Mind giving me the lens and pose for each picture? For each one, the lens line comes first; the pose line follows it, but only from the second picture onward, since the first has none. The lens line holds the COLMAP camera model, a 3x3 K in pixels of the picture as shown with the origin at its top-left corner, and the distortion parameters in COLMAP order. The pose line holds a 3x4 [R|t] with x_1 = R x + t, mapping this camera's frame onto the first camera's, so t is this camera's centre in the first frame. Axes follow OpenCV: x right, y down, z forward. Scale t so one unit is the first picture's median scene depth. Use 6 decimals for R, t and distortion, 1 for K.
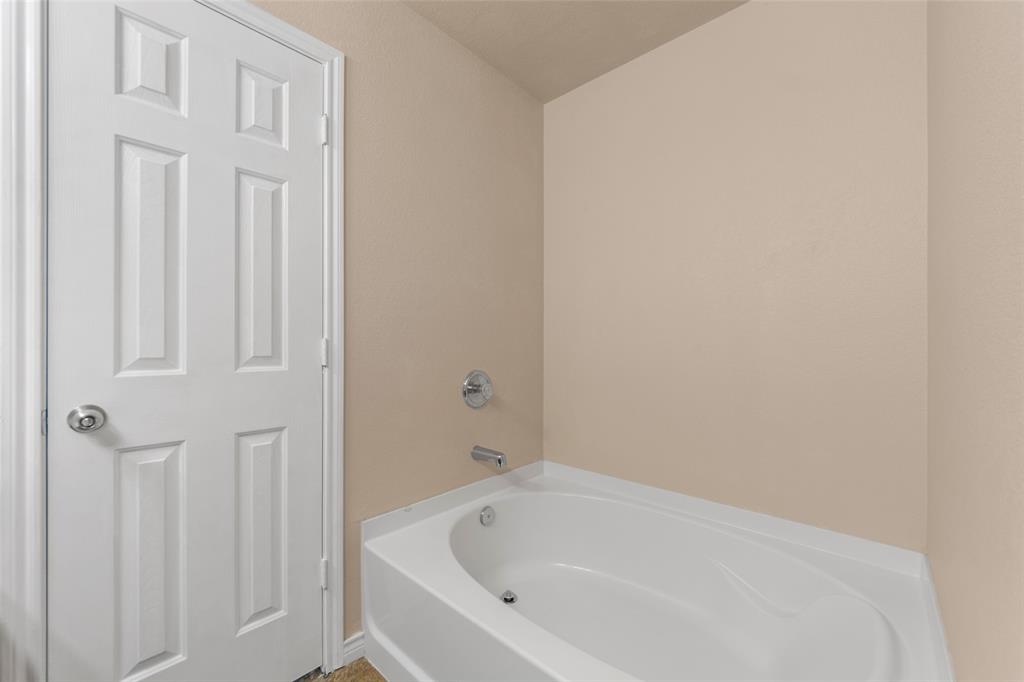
lens RADIAL K [[406.7, 0, 519.8], [0, 406.7, 345.1], [0, 0, 1]] dist [0.008071, -0.006542]
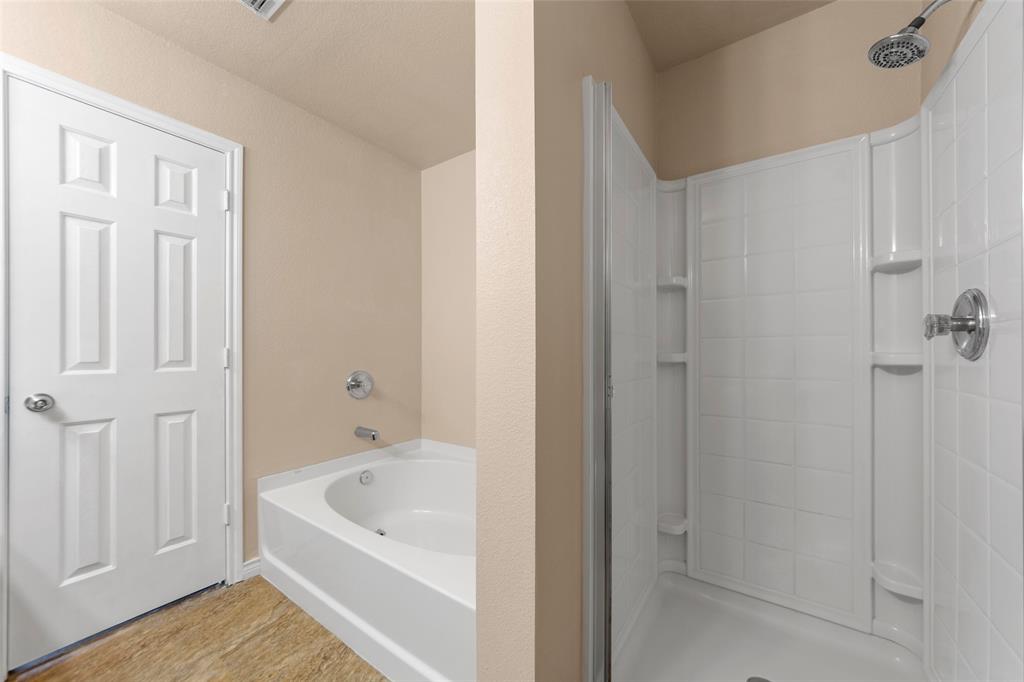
lens RADIAL K [[368.7, 0, 510.6], [0, 368.7, 351.2], [0, 0, 1]] dist [0.000305, 0.000275]
pose [[0.992183, -0.001363, 0.124781, 0.358433], [0.001316, 0.999999, 0.000459, -0.004503], [-0.124782, -0.000291, 0.992184, -0.416302]]
